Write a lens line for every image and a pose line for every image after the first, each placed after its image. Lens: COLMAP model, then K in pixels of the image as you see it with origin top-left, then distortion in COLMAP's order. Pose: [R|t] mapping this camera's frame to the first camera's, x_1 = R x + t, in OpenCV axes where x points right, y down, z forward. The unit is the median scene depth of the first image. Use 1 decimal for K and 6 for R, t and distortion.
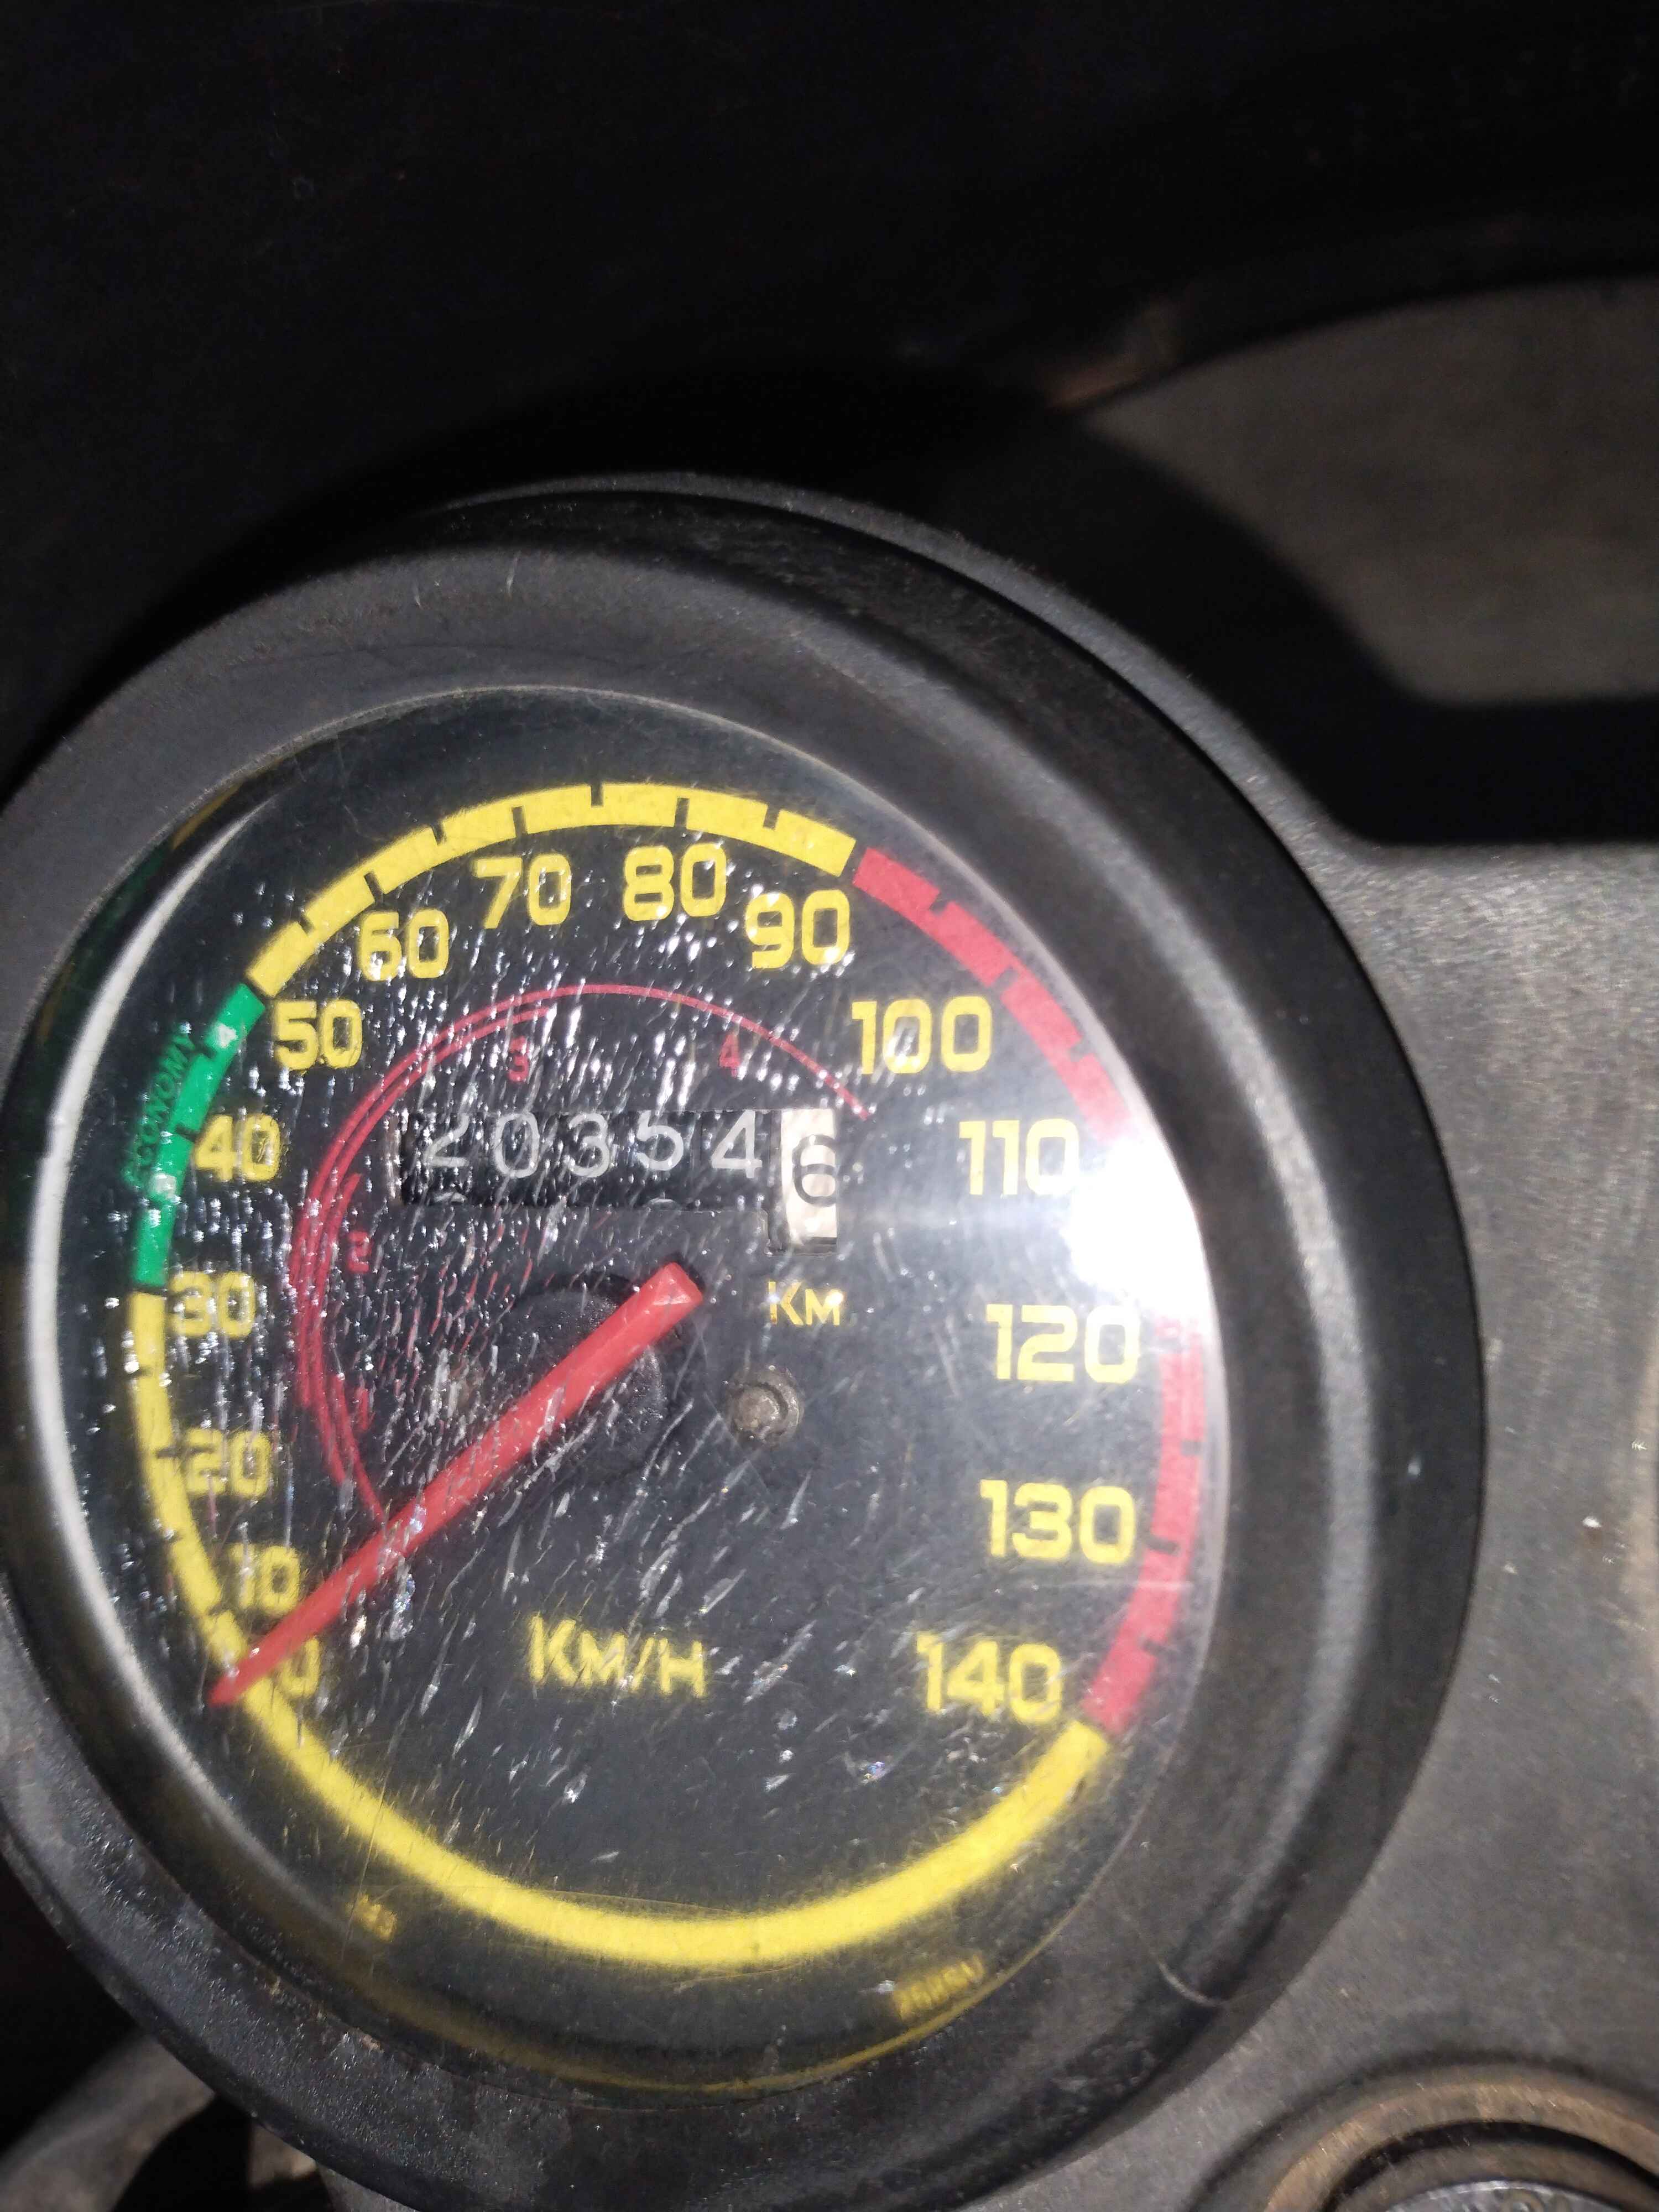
lens RADIAL K [[1709.5, 0, 844.8], [0, 1709.5, 1117.5], [0, 0, 1]] dist [0.028322, -0.103297]
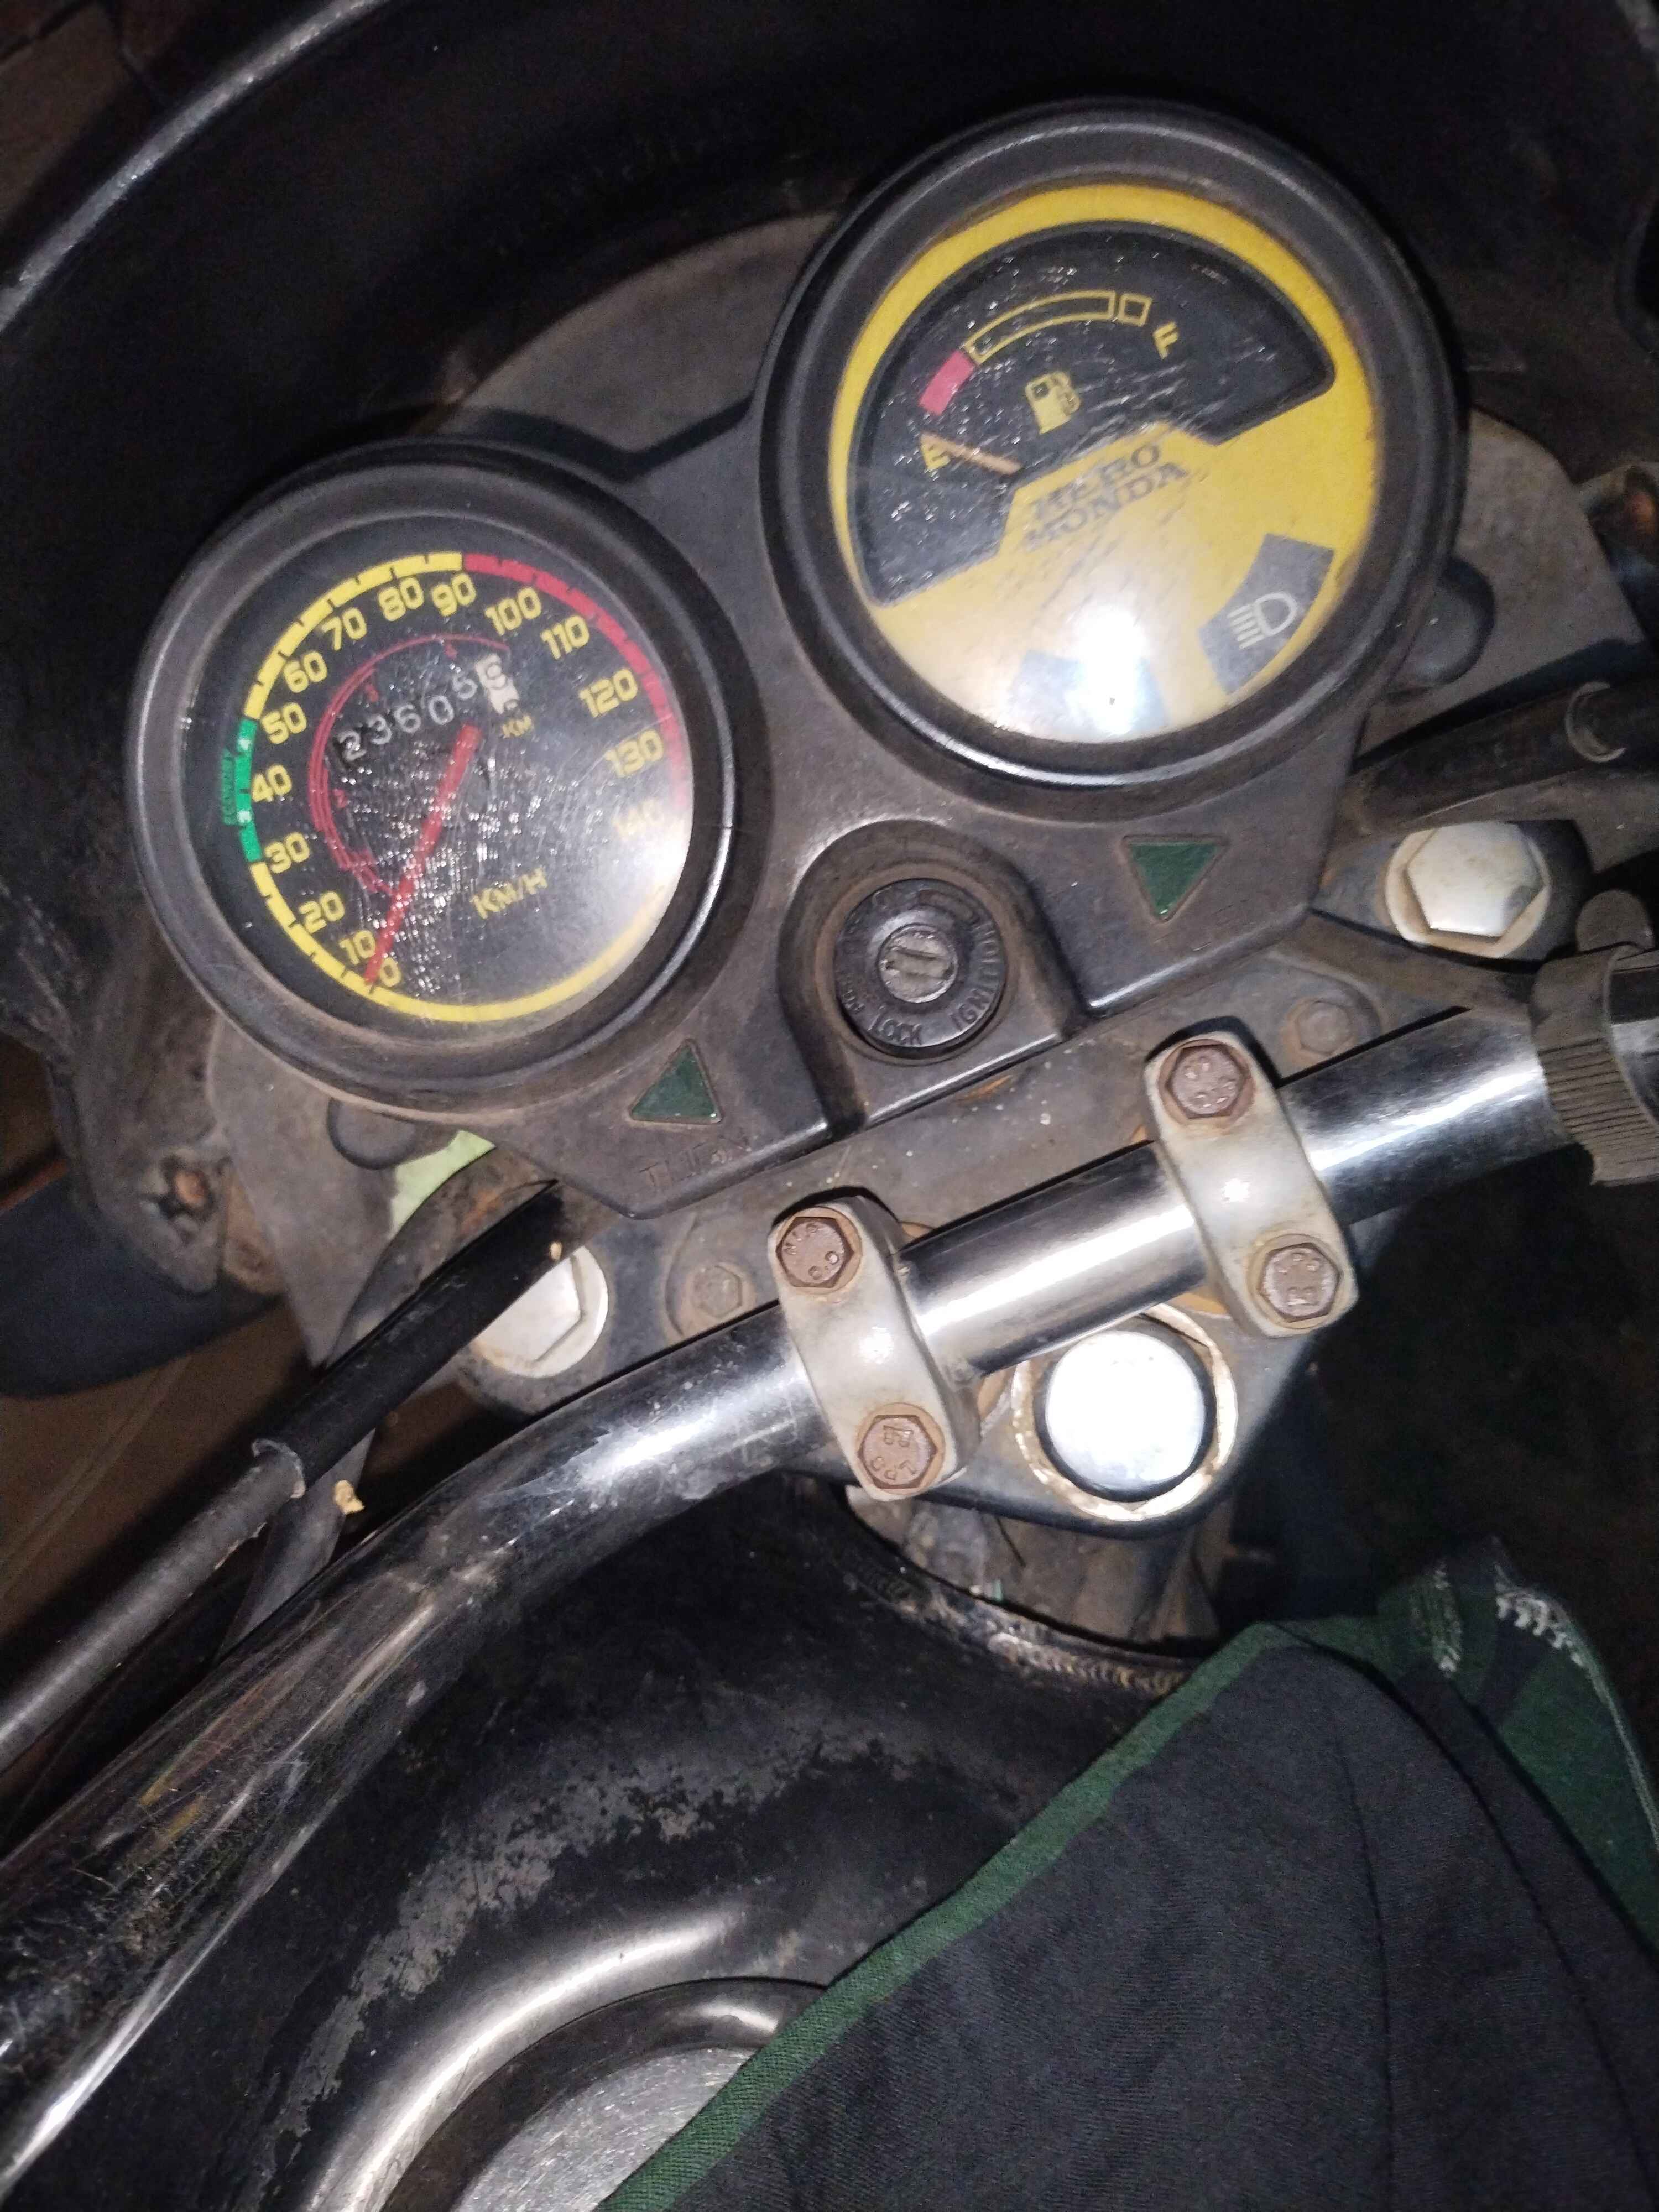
lens RADIAL K [[1709.5, 0, 841.7], [0, 1709.5, 1117.0], [0, 0, 1]] dist [0.028322, -0.103297]
pose [[0.877703, -0.425125, 0.221147, -0.435385], [0.422846, 0.904213, 0.060005, 0.723919], [-0.225474, 0.040845, 0.973393, -1.709505]]
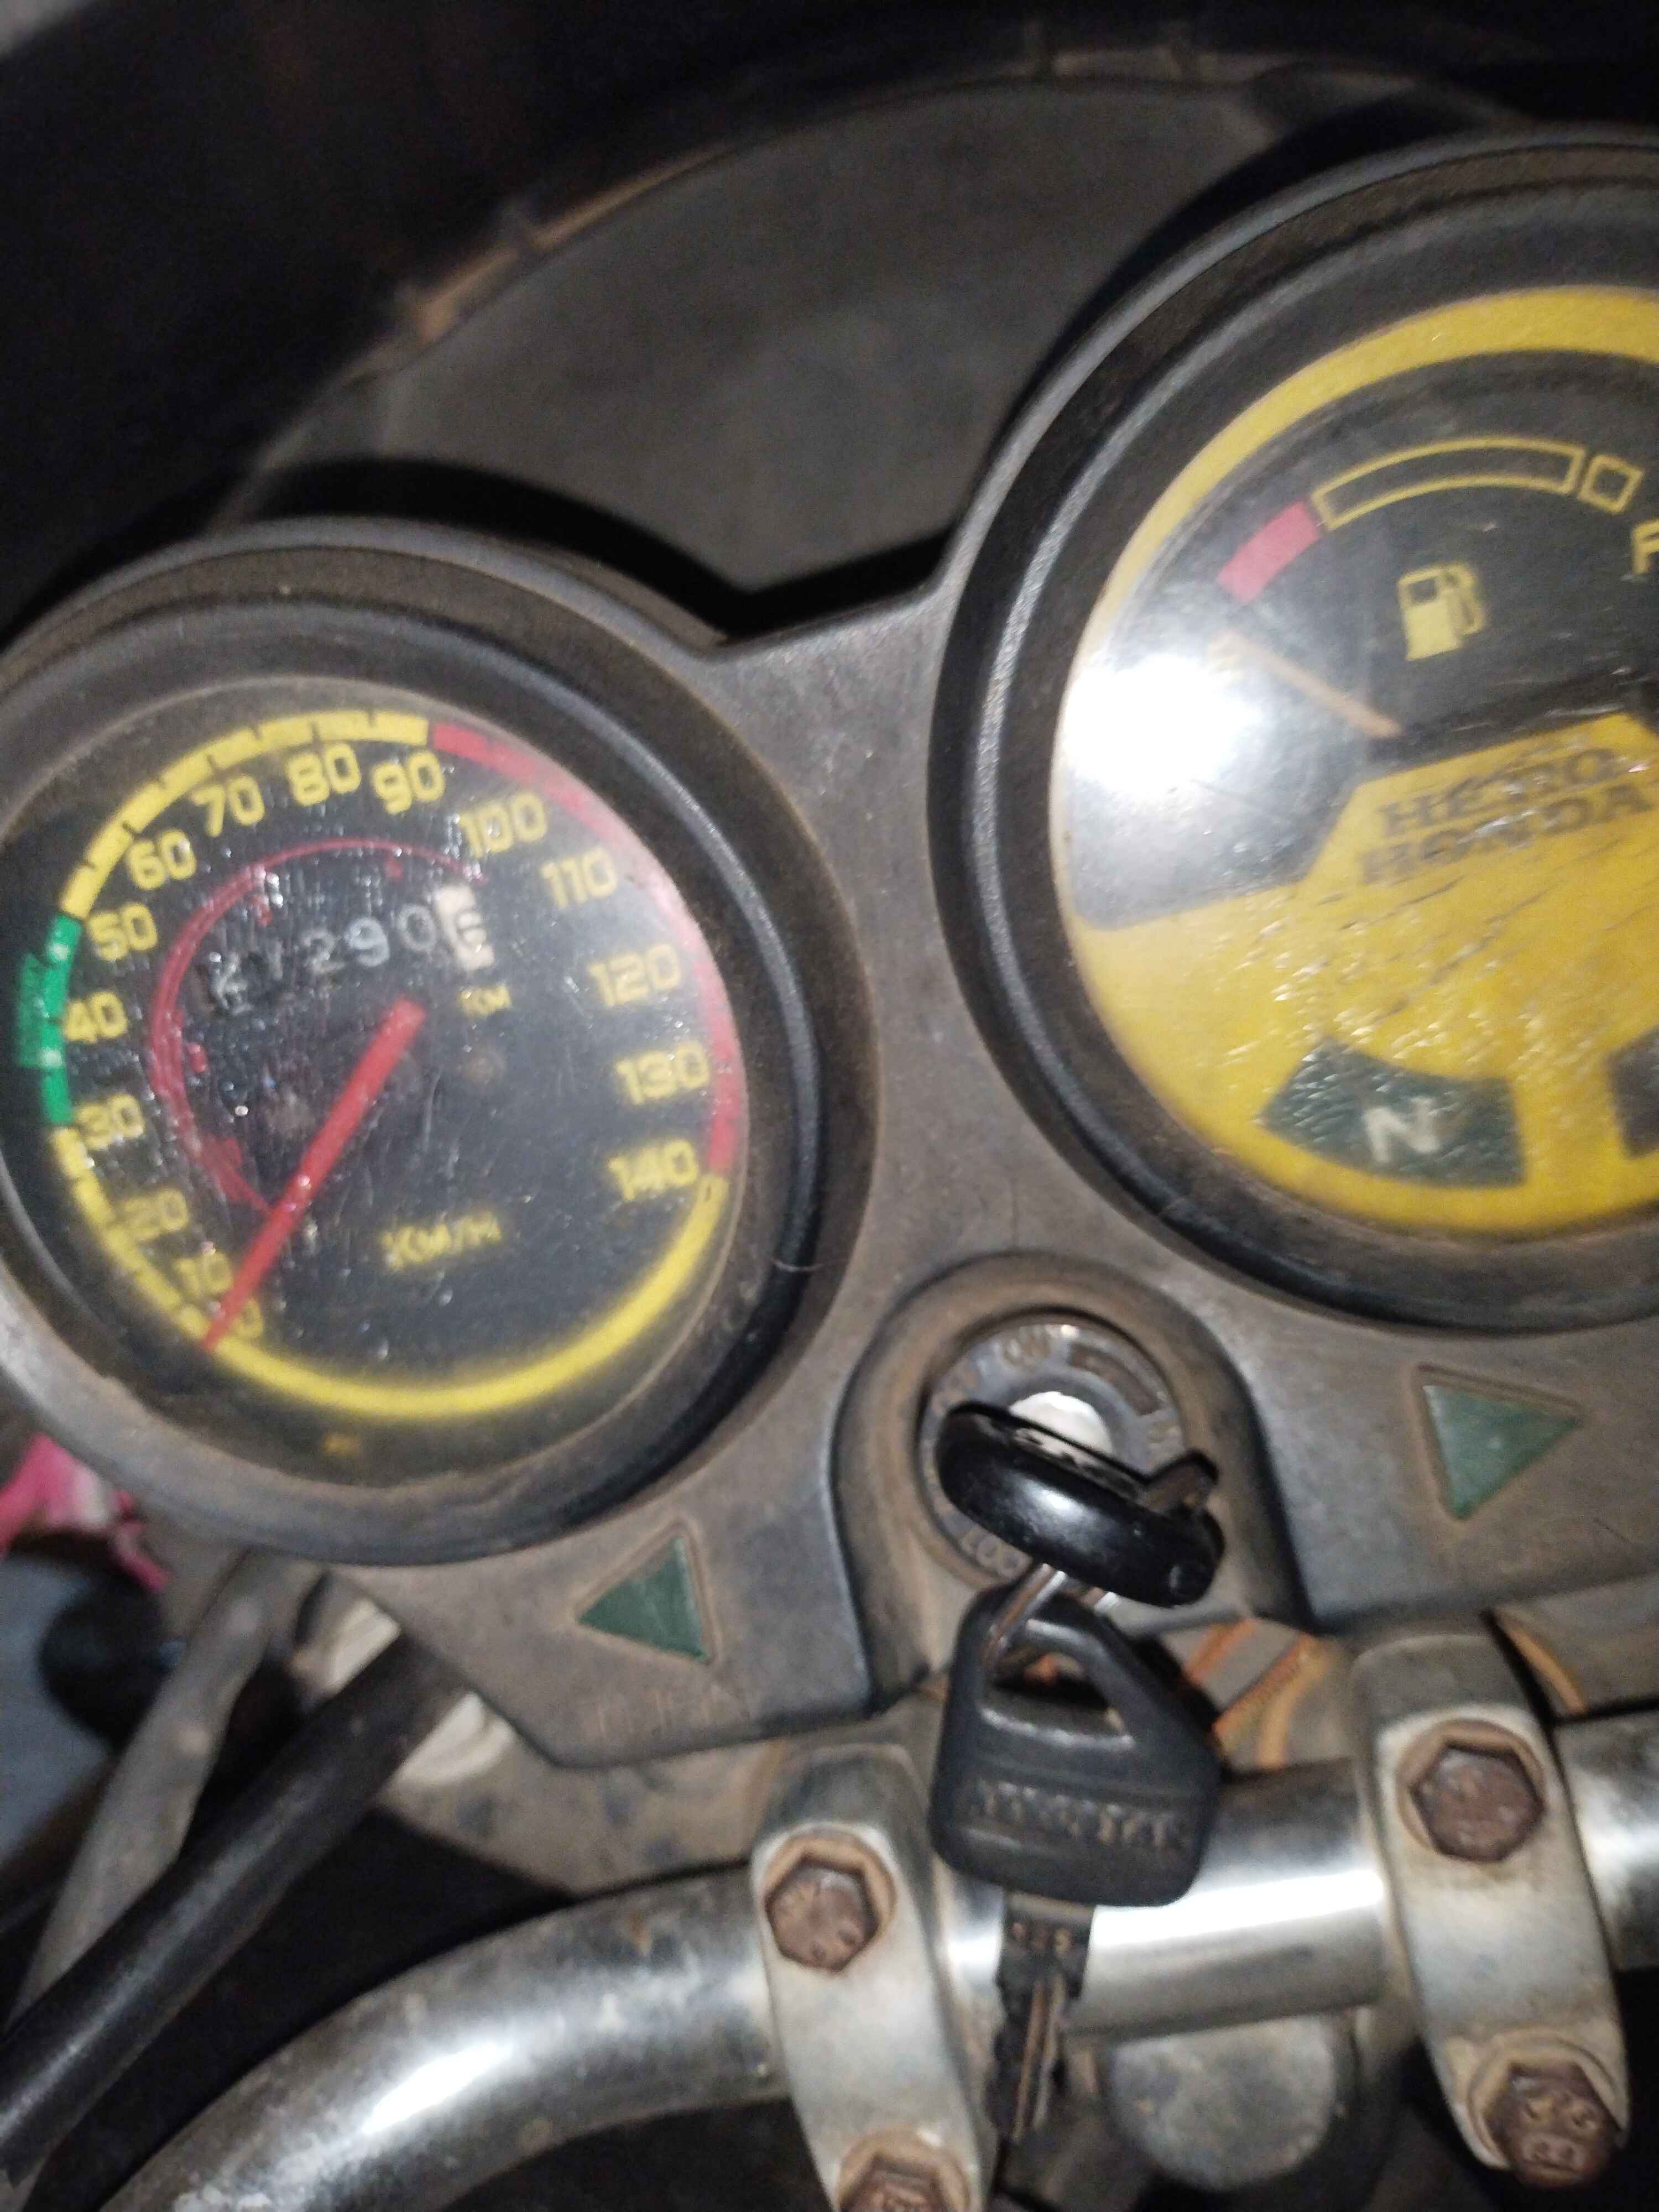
lens RADIAL K [[1709.5, 0, 807.1], [0, 1709.5, 1098.0], [0, 0, 1]] dist [0.028322, -0.103297]
pose [[0.939040, -0.307979, 0.152813, -0.013321], [0.280923, 0.943569, 0.175386, -0.005581], [-0.198205, -0.121766, 0.972568, -0.712069]]
